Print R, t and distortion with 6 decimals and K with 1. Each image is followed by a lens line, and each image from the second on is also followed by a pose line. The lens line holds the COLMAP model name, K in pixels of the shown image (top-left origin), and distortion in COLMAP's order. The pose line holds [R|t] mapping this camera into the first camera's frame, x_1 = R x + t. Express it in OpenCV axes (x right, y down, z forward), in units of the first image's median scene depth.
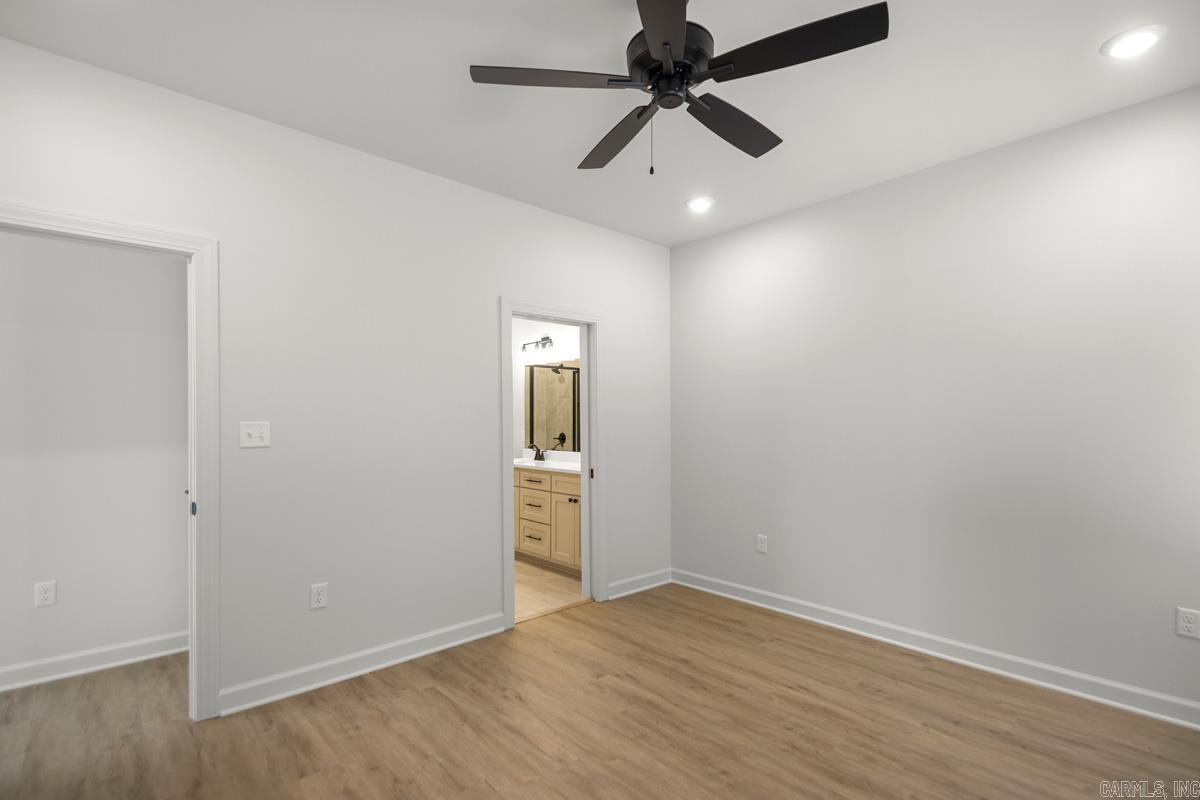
lens RADIAL K [[560.4, 0, 595.9], [0, 560.4, 408.0], [0, 0, 1]] dist [0.012370, -0.014069]
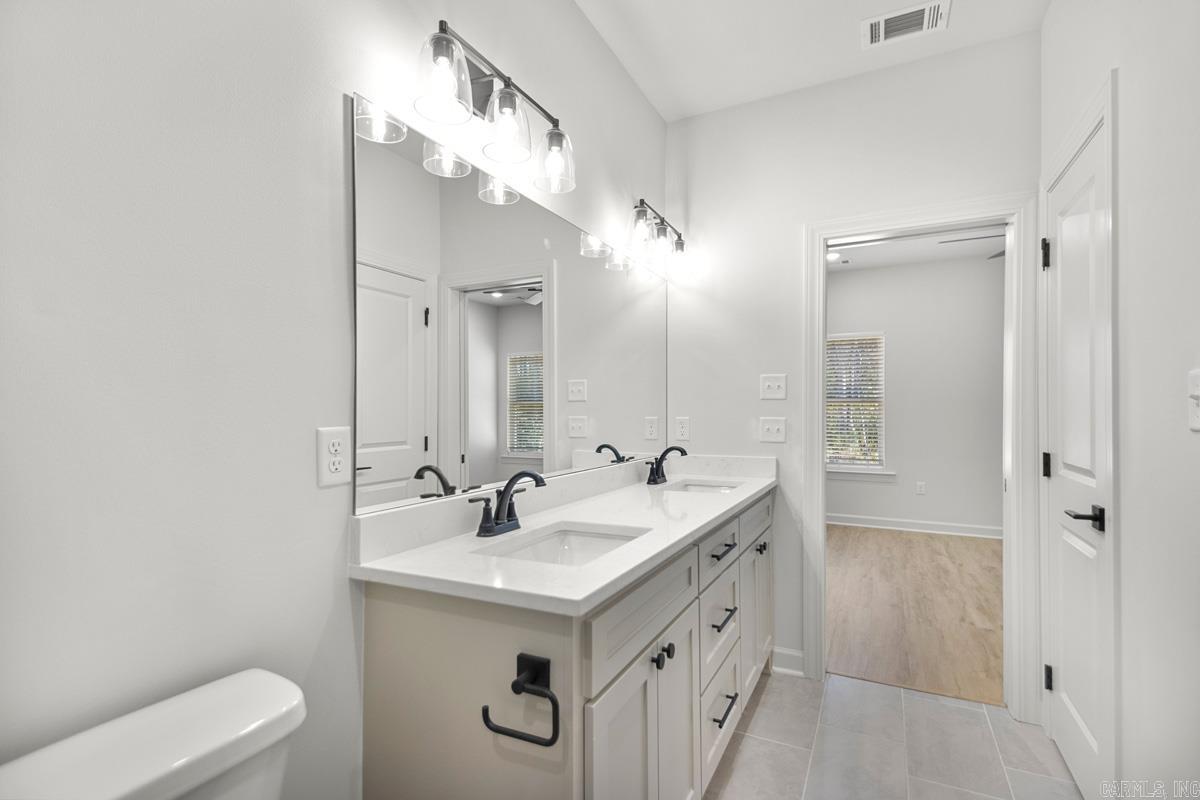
lens RADIAL K [[560.4, 0, 597.3], [0, 560.4, 405.7], [0, 0, 1]] dist [0.012370, -0.014069]
pose [[-0.374514, 0.020734, 0.926989, -0.759043], [-0.007701, 0.999646, -0.025471, 0.085826], [-0.927189, -0.016678, -0.374222, 2.222886]]
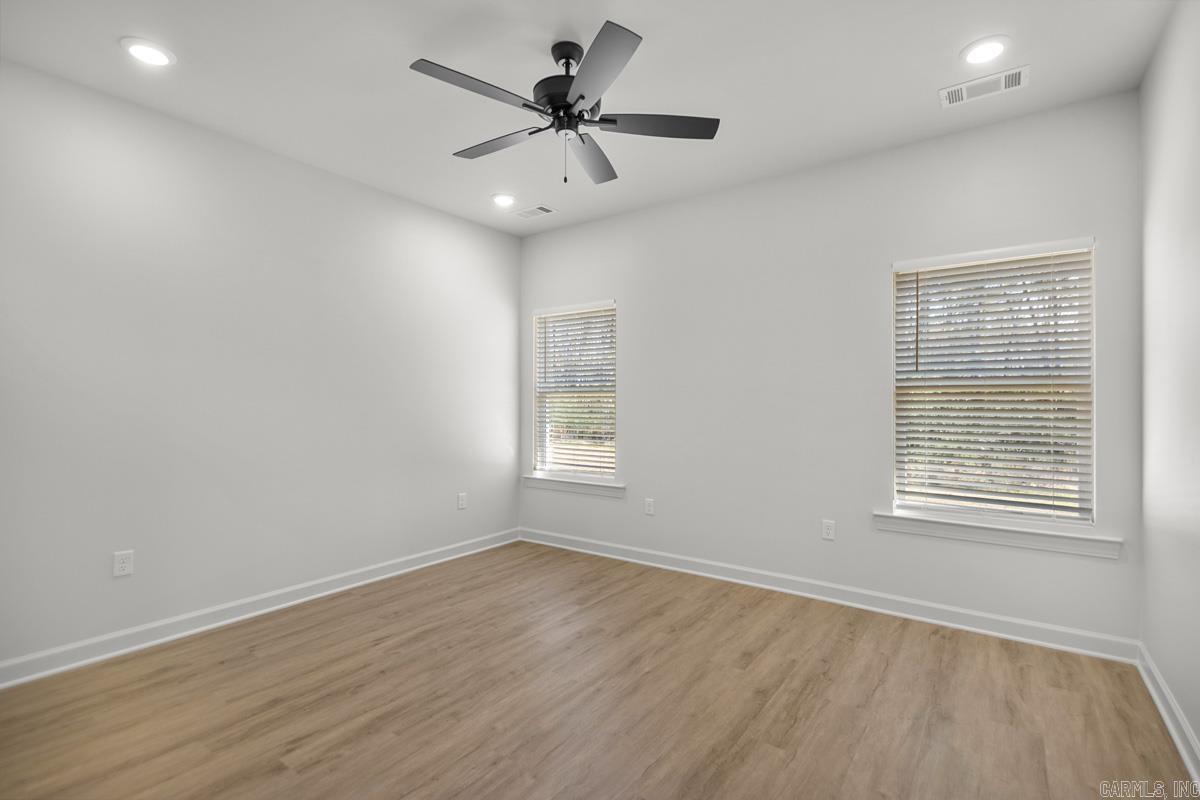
lens RADIAL K [[560.4, 0, 607.2], [0, 560.4, 402.0], [0, 0, 1]] dist [0.012370, -0.014069]
pose [[-0.234376, 0.003345, 0.972140, -0.771954], [-0.012291, 0.999904, -0.006404, 0.047970], [-0.972068, -0.013450, -0.234312, 0.833196]]
